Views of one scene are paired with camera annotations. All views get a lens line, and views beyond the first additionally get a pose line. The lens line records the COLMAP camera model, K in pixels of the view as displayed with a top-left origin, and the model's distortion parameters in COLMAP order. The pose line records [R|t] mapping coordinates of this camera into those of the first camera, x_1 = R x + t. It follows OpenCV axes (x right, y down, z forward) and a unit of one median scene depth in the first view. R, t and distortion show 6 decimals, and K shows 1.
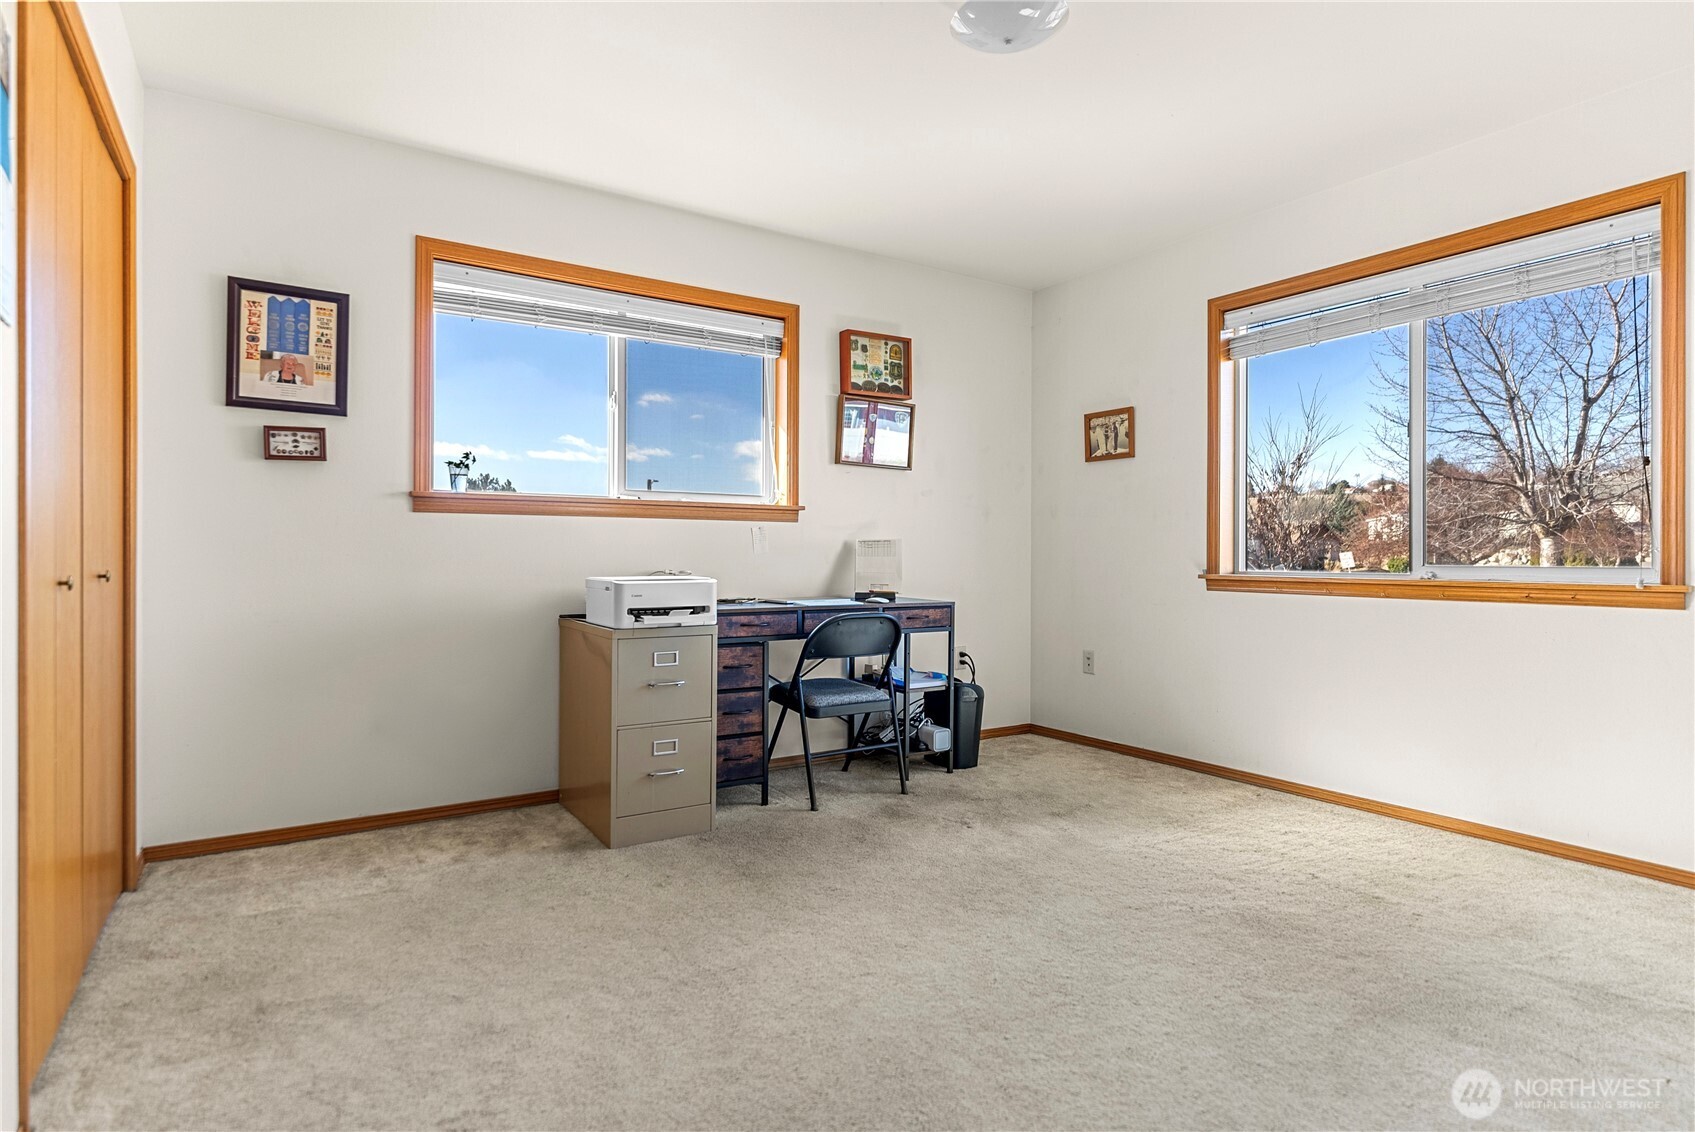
lens RADIAL K [[867.6, 0, 843.1], [0, 867.6, 563.5], [0, 0, 1]] dist [-0.001894, -0.000080]
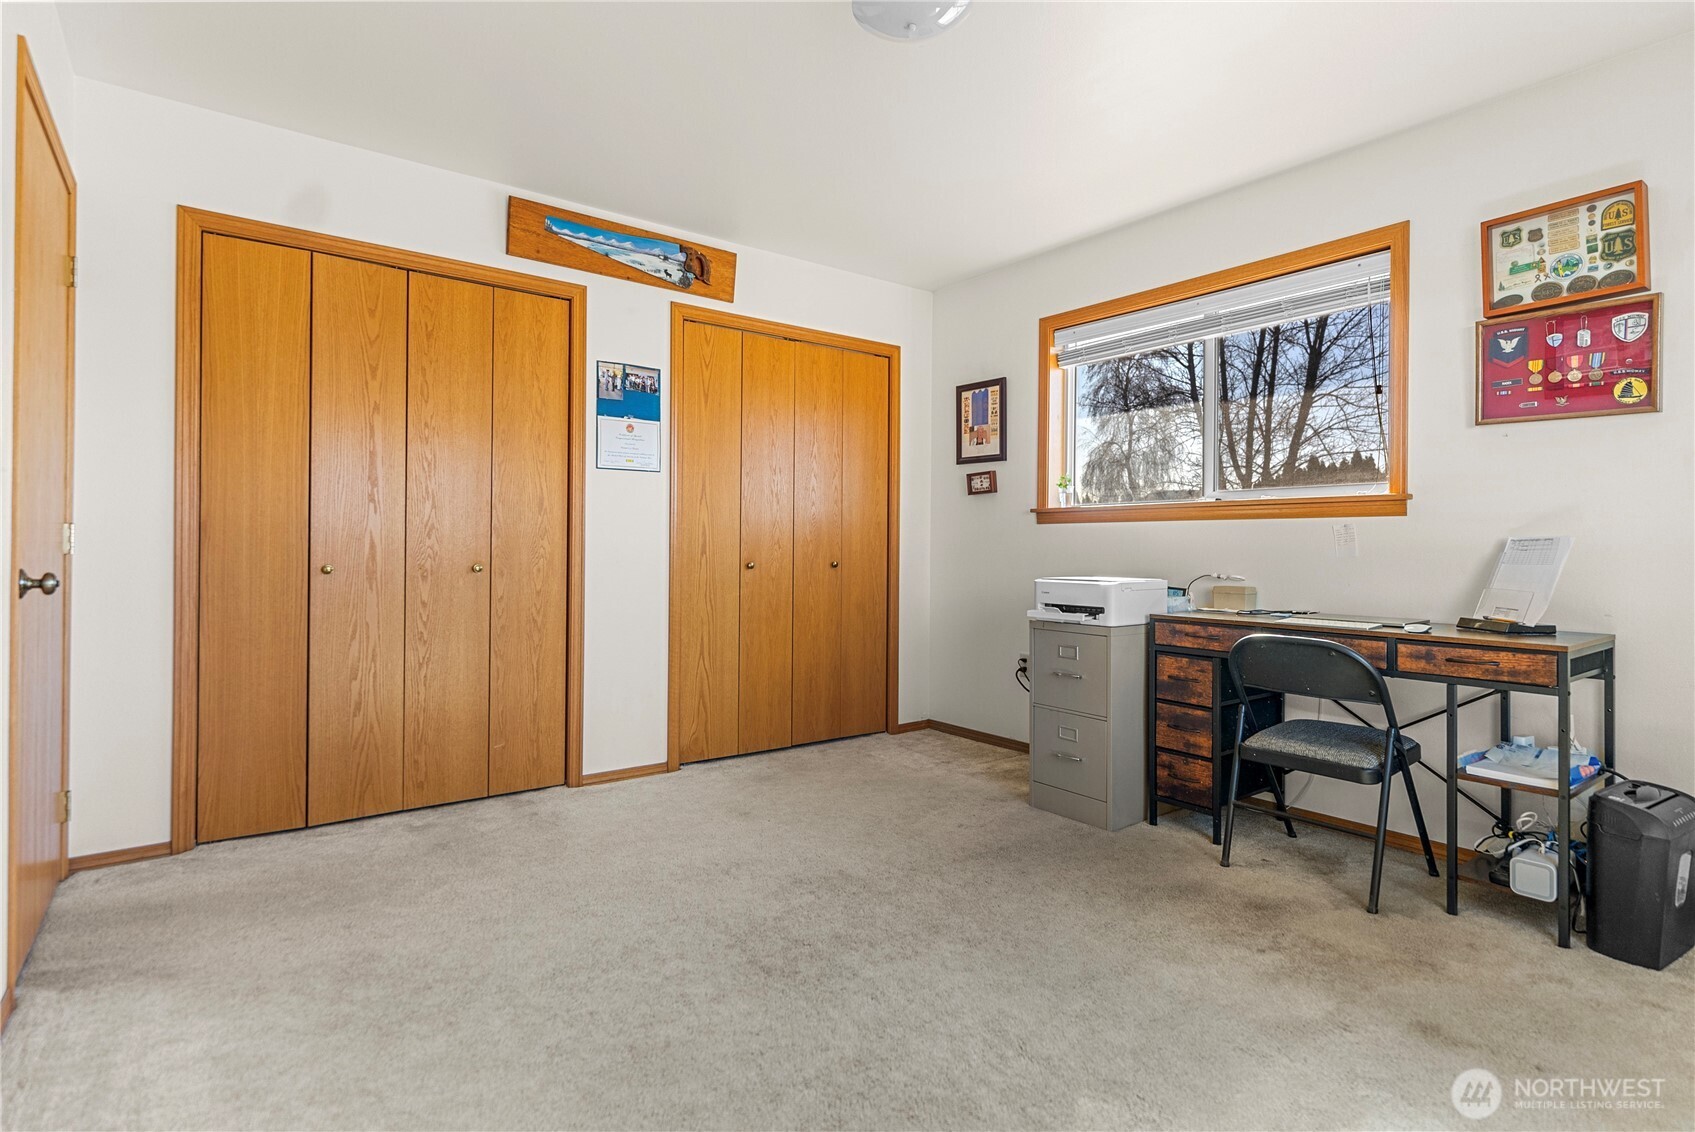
lens RADIAL K [[832.7, 0, 844.7], [0, 832.7, 548.9], [0, 0, 1]] dist [0.003193, 0.000177]
pose [[0.087600, 0.001912, -0.996154, 0.773544], [-0.011763, 0.999930, 0.000885, -0.018068], [0.996086, 0.011641, 0.087616, 0.588185]]
